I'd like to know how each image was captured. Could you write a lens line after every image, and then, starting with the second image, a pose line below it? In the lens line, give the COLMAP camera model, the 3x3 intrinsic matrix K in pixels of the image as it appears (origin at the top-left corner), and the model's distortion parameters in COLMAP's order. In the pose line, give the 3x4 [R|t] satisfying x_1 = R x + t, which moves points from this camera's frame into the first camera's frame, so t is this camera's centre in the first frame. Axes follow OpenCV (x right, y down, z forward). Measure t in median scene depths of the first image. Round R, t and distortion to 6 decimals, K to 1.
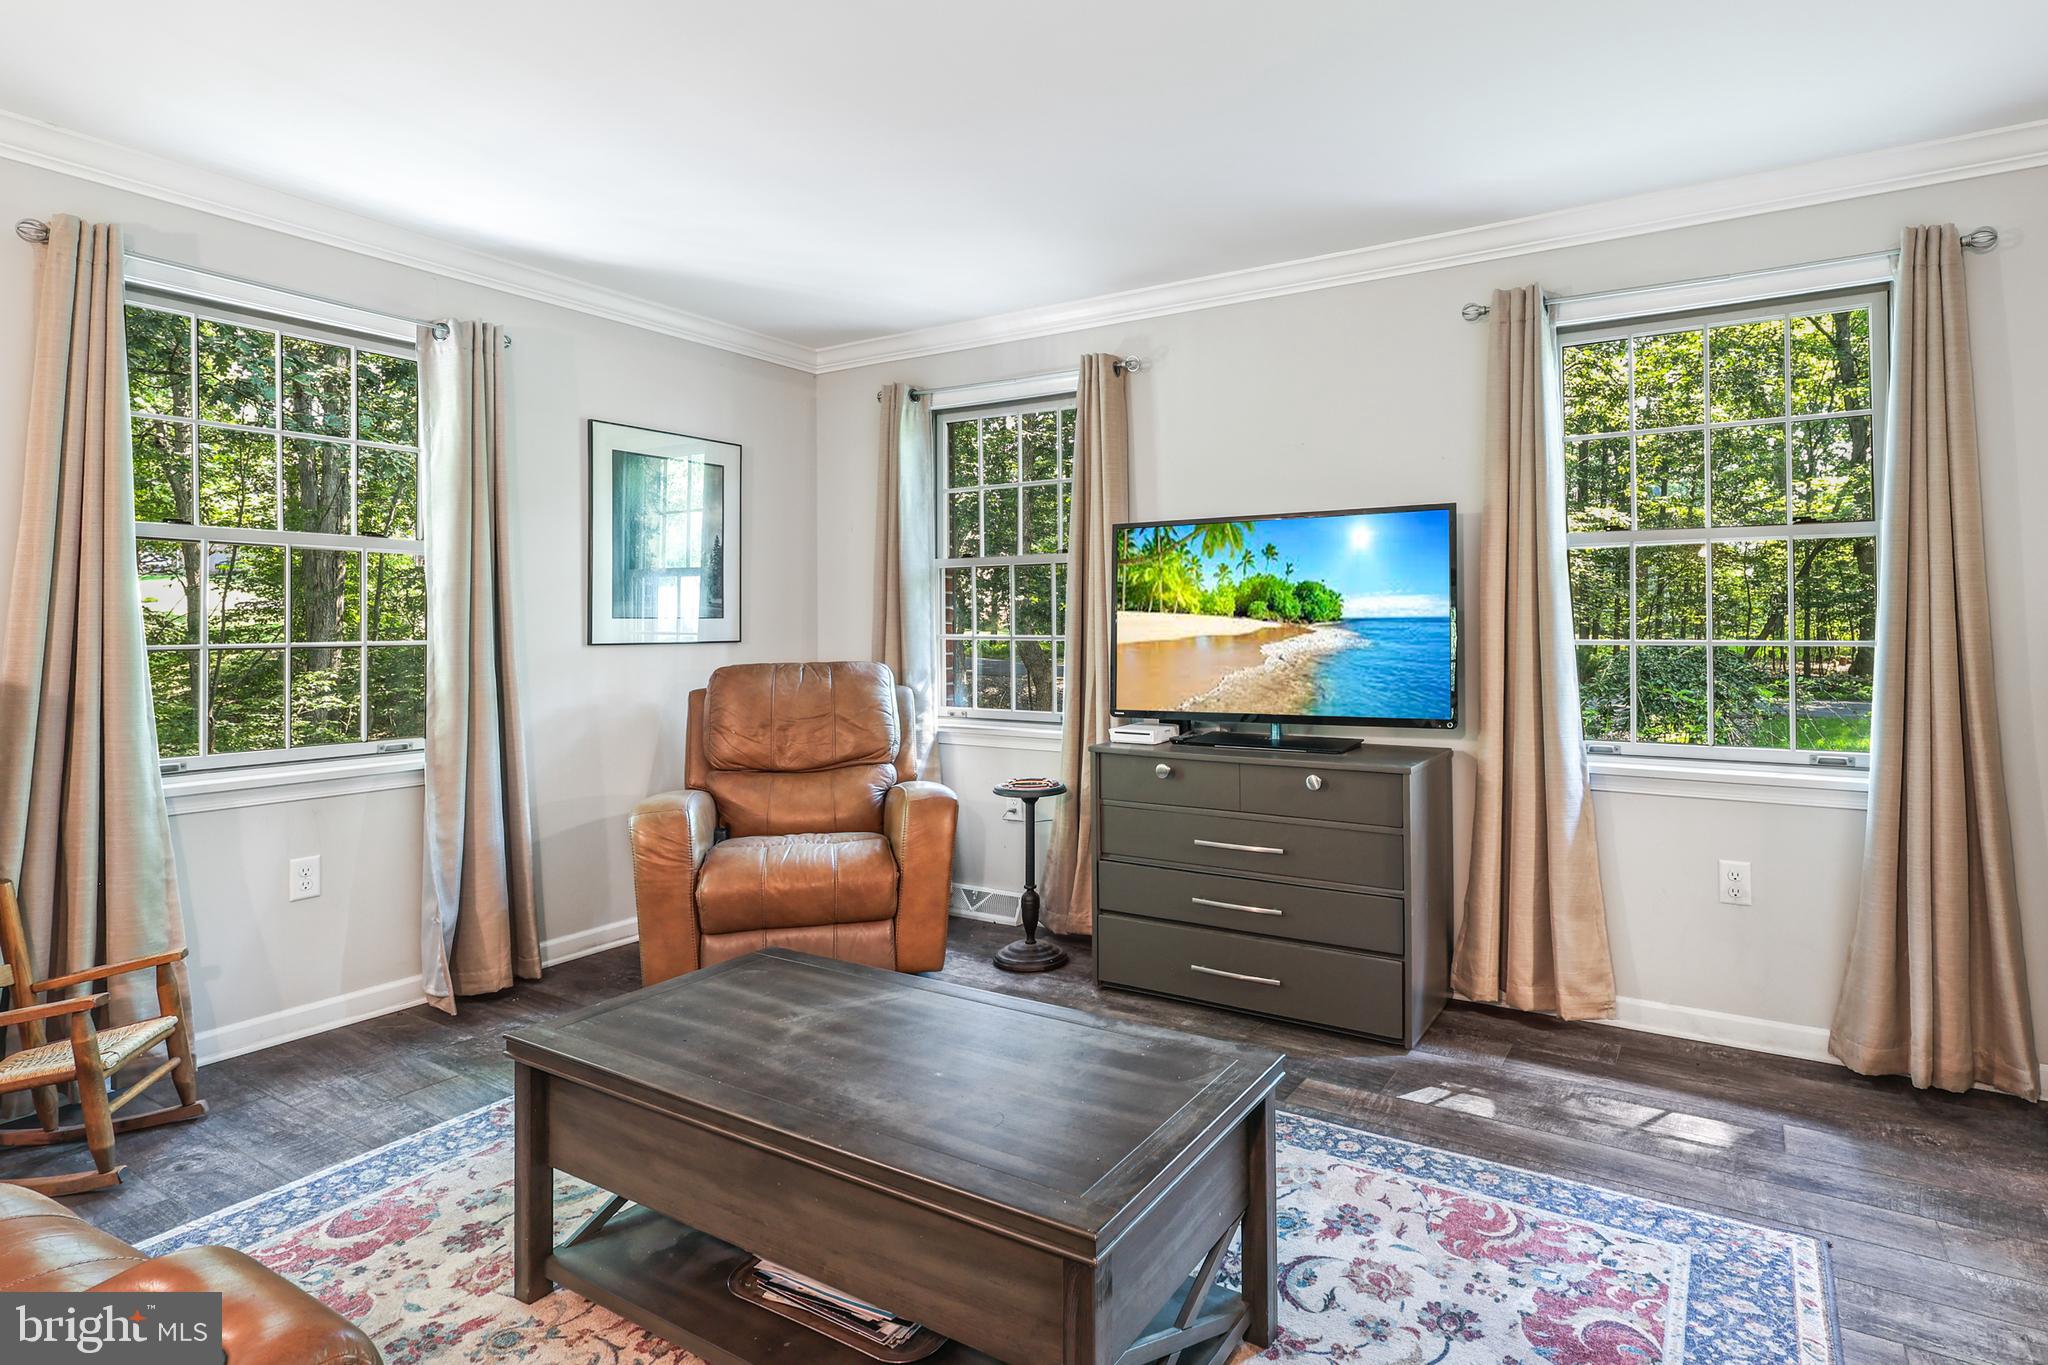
lens RADIAL K [[1084.5, 0, 1021.9], [0, 1084.5, 624.6], [0, 0, 1]] dist [-0.003238, 0.000027]
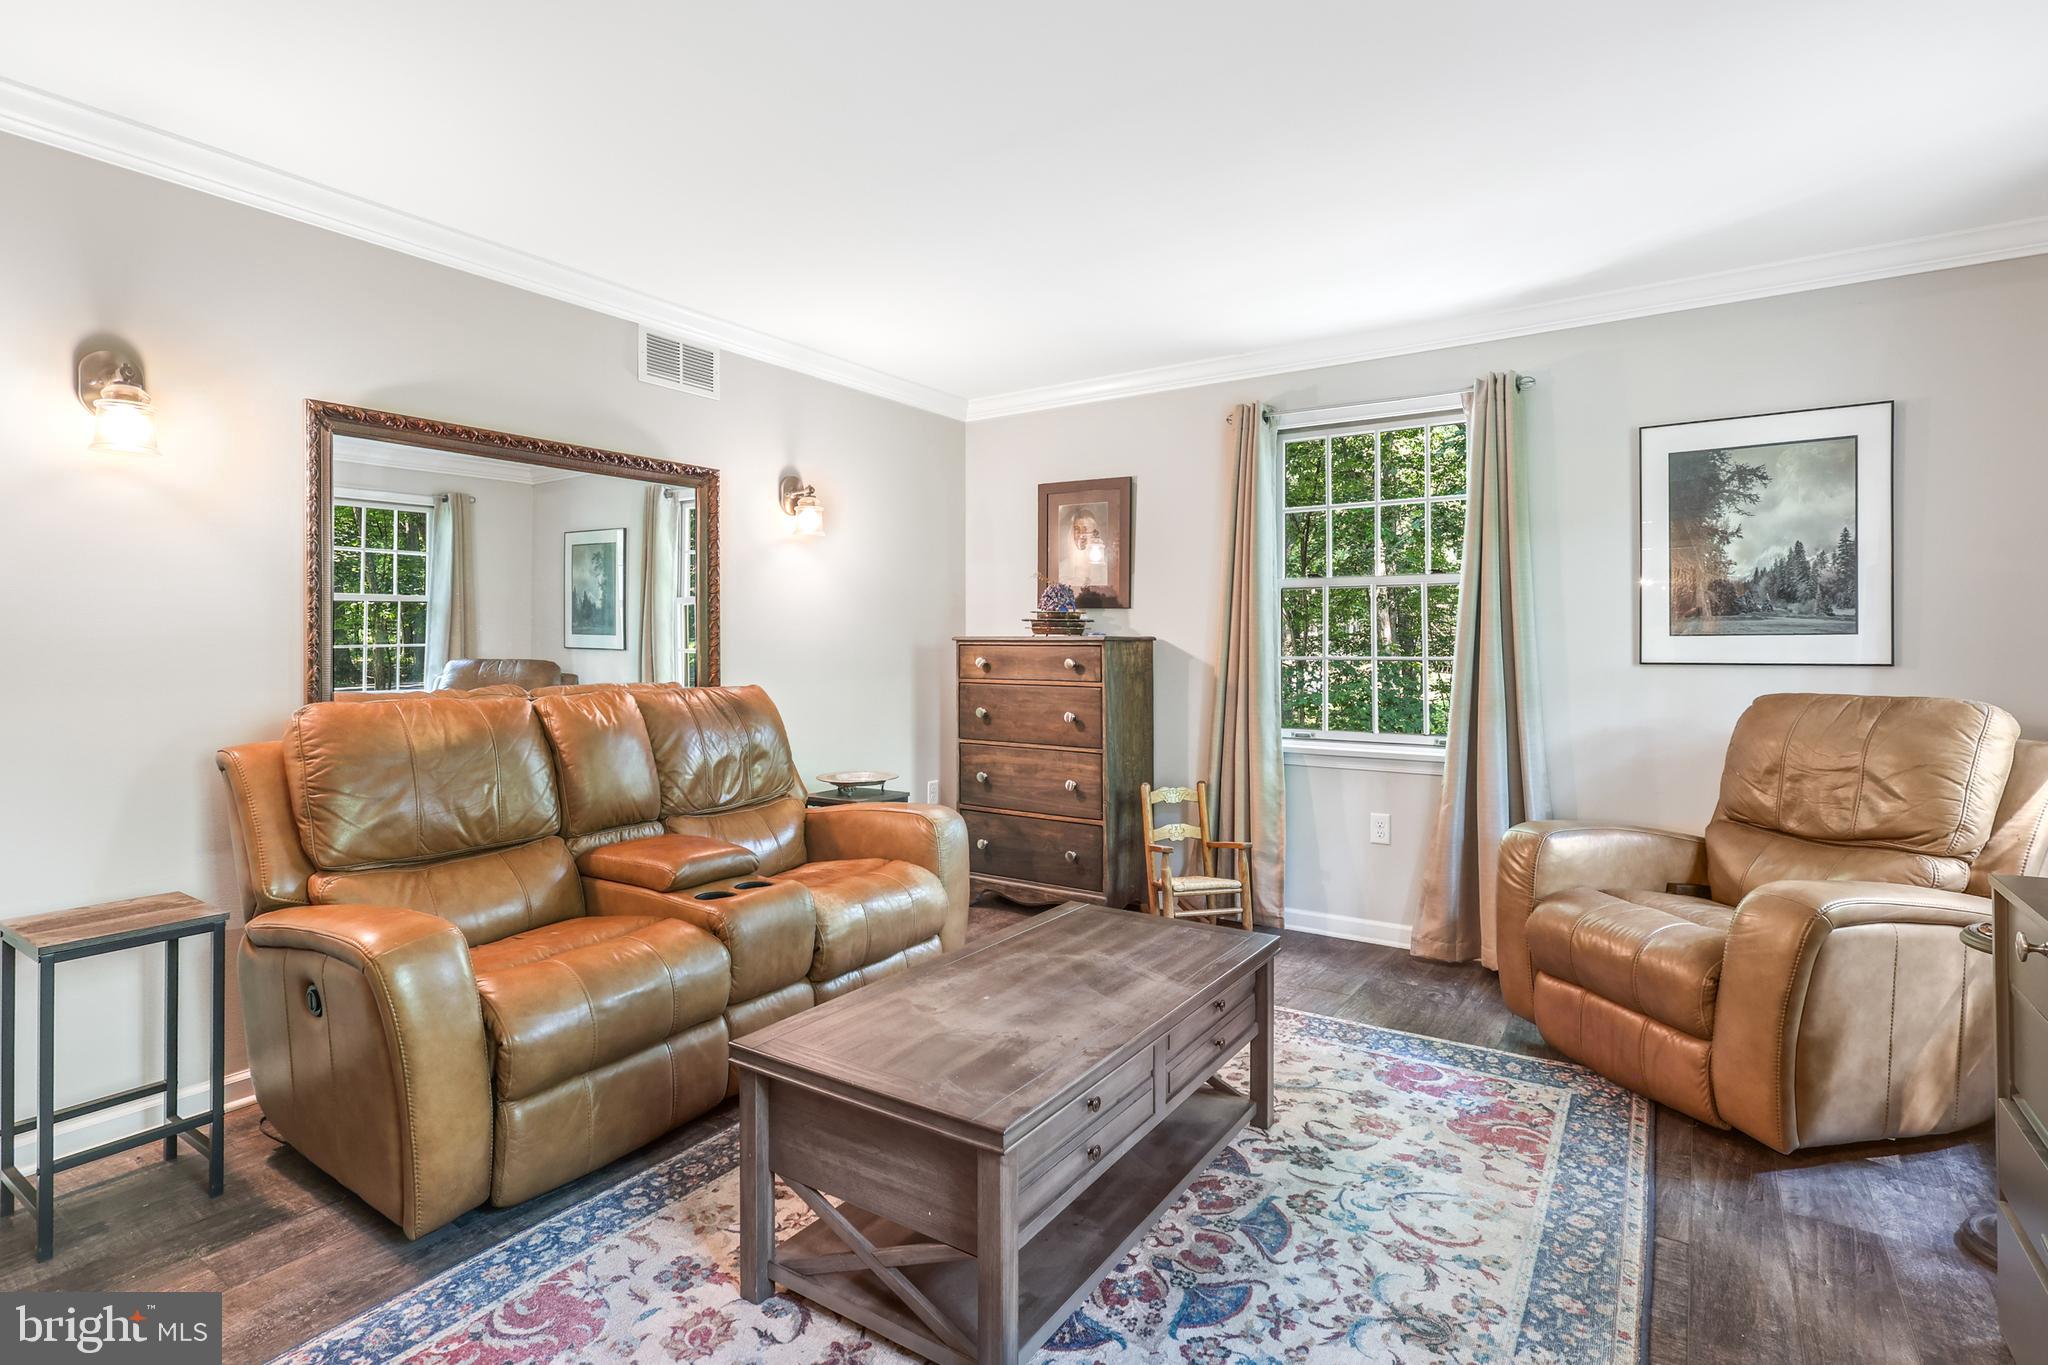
lens RADIAL K [[996.4, 0, 1032.3], [0, 996.4, 643.8], [0, 0, 1]] dist [-0.000714, 0.001125]
pose [[-0.008613, 0.004239, -0.999954, 0.663876], [0.003282, 0.999986, 0.004211, -0.005940], [0.999958, -0.003246, -0.008627, 0.640741]]
